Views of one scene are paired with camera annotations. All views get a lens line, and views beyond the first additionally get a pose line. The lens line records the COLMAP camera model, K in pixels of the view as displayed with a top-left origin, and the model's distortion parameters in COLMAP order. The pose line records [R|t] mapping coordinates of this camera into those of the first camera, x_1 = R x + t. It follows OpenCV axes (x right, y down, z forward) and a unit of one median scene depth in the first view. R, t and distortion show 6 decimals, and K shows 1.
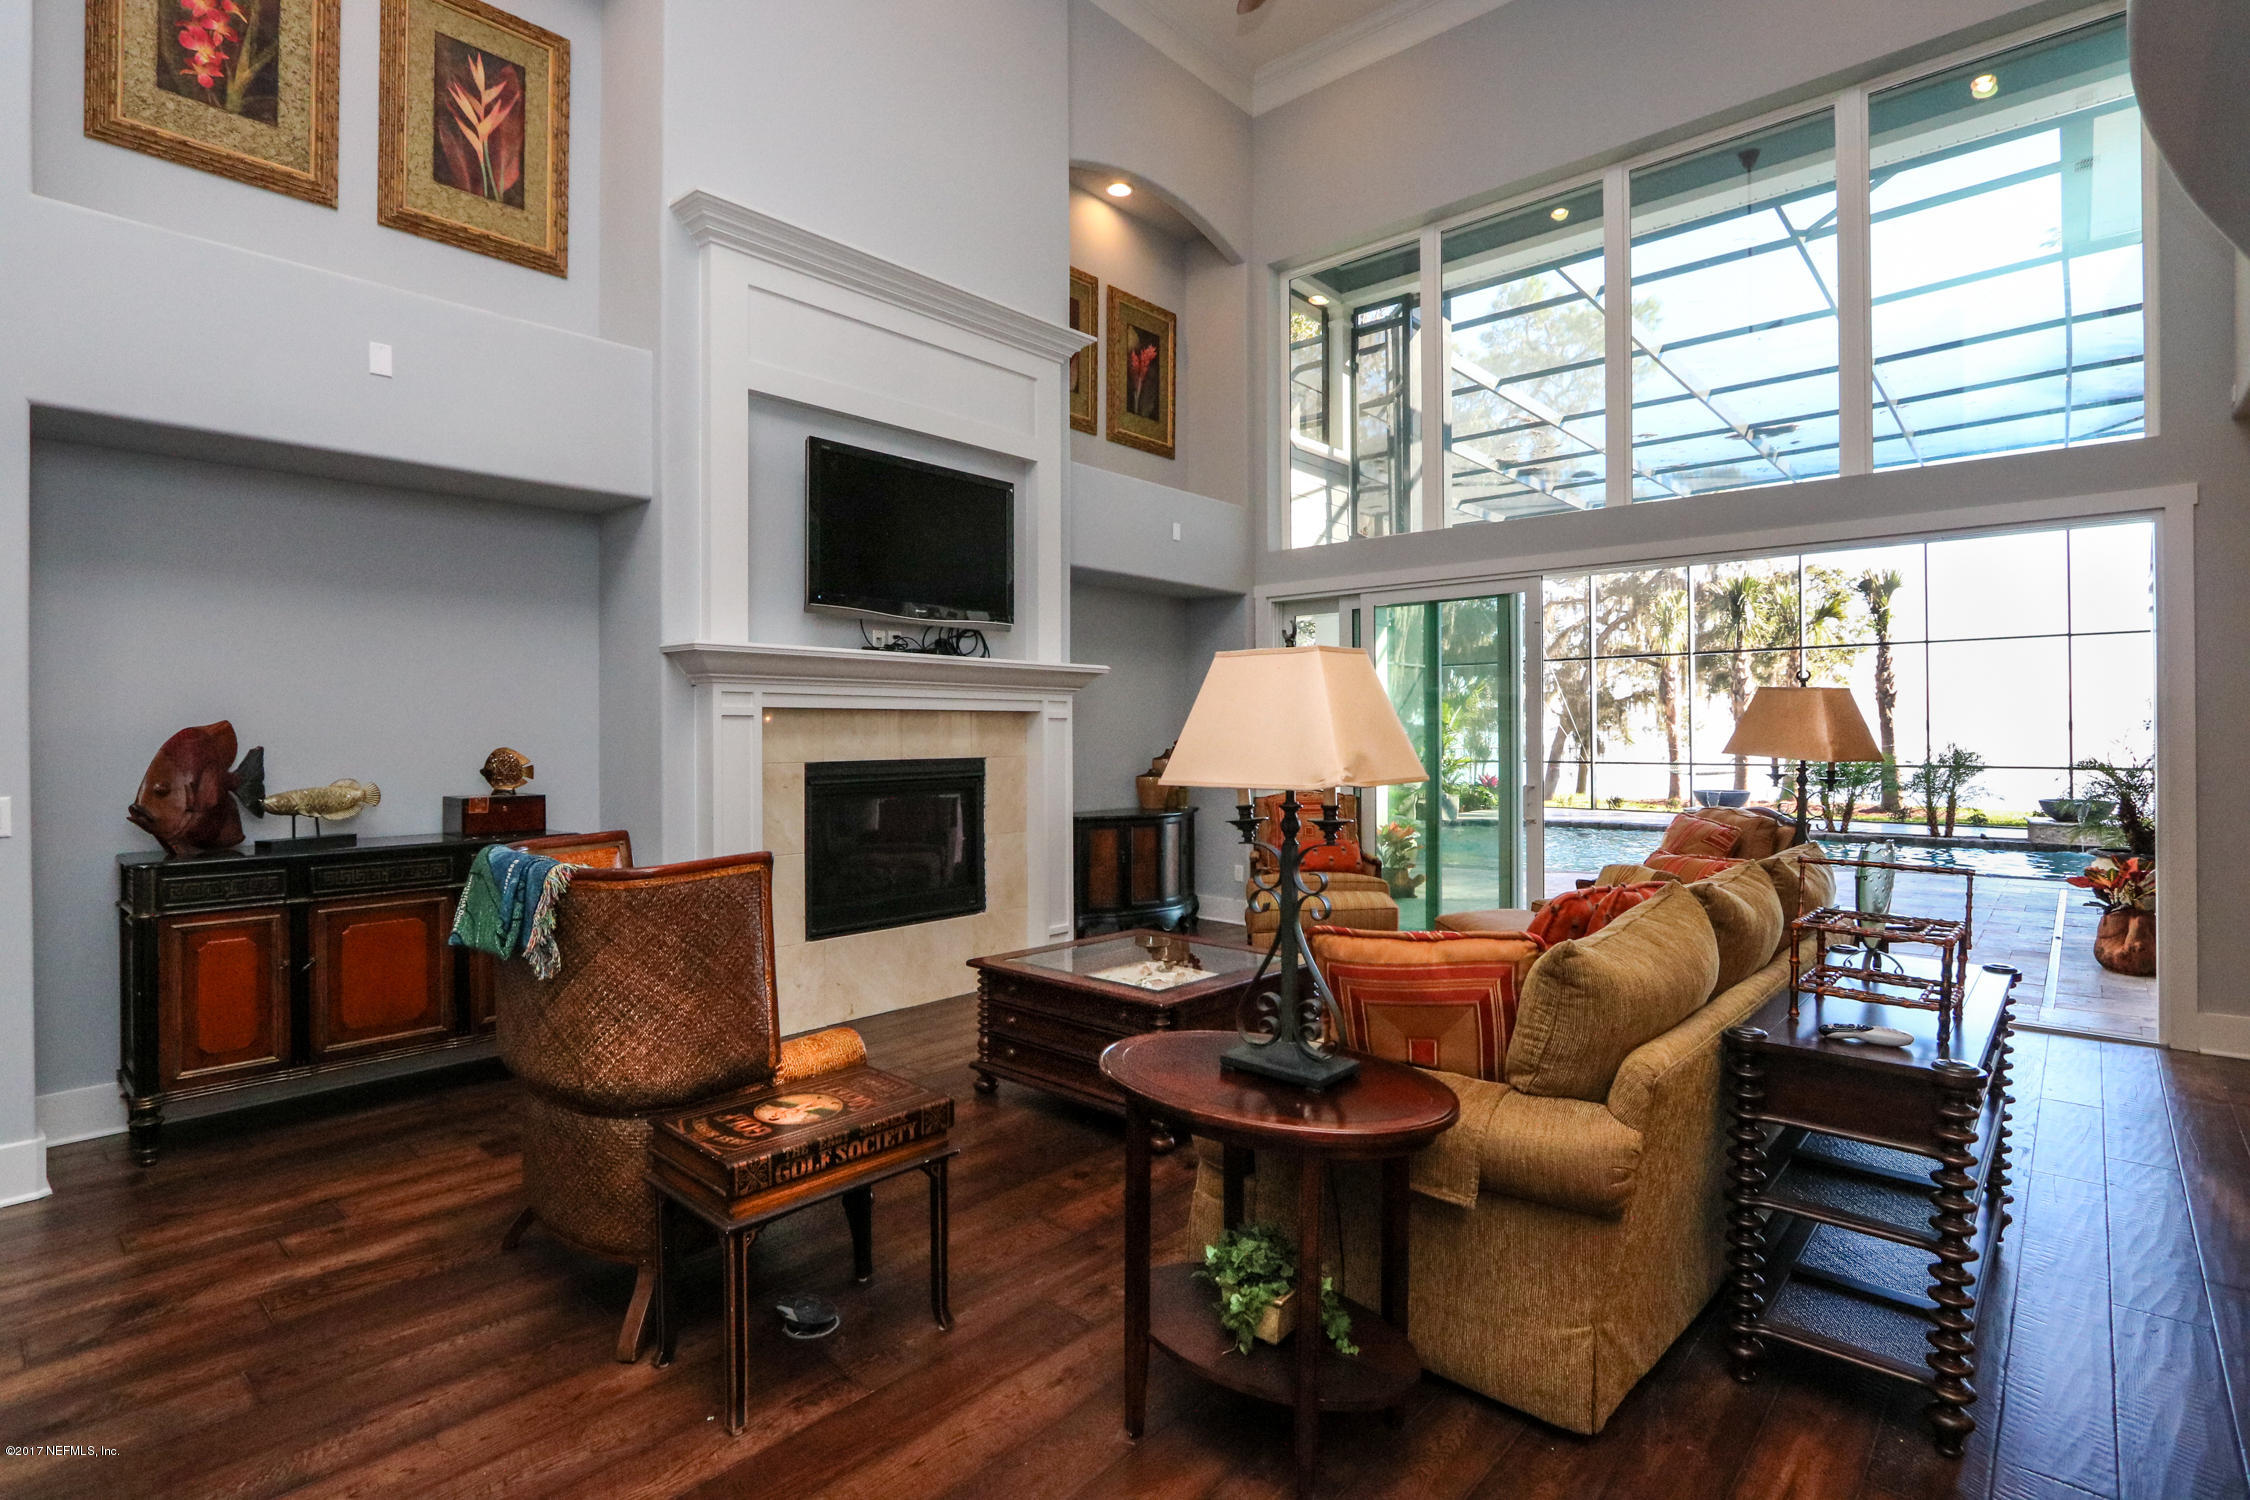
lens RADIAL K [[1062.1, 0, 1122.5], [0, 1062.1, 737.9], [0, 0, 1]] dist [-0.003925, -0.000816]
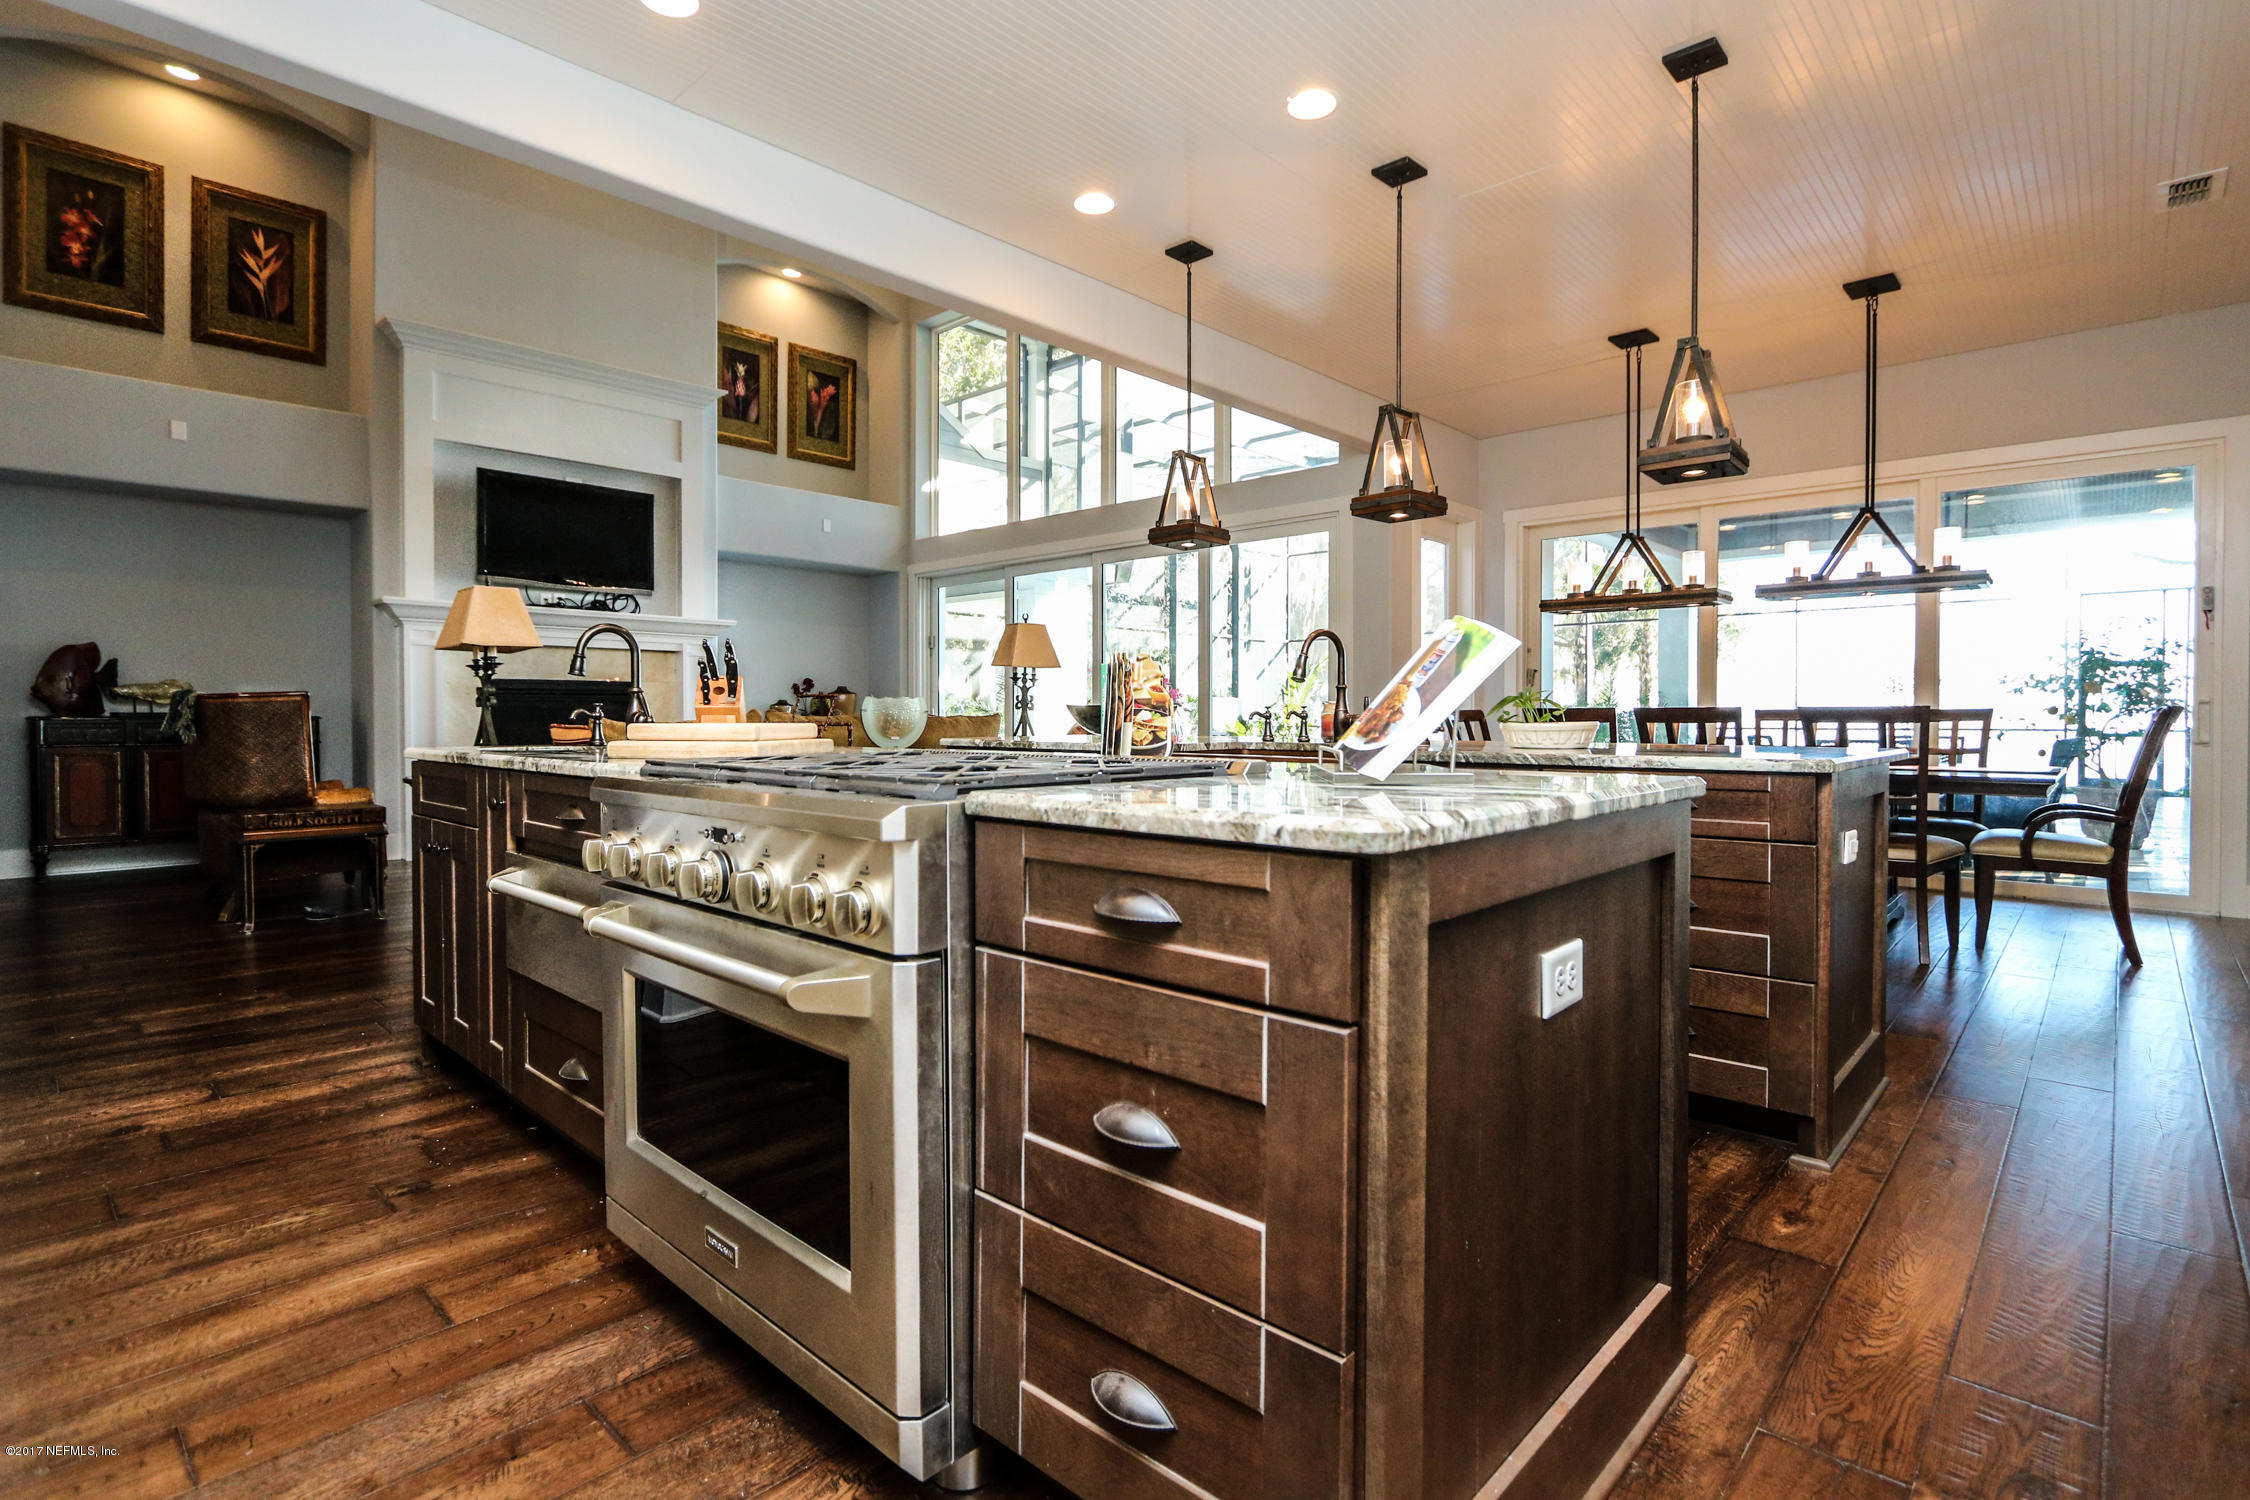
lens RADIAL K [[1062.1, 0, 1128.2], [0, 1062.1, 743.0], [0, 0, 1]] dist [-0.003925, -0.000816]
pose [[0.999849, -0.000222, -0.017355, 0.716017], [0.000523, 0.999849, 0.017349, 0.097760], [0.017349, -0.017355, 0.999699, -0.571803]]
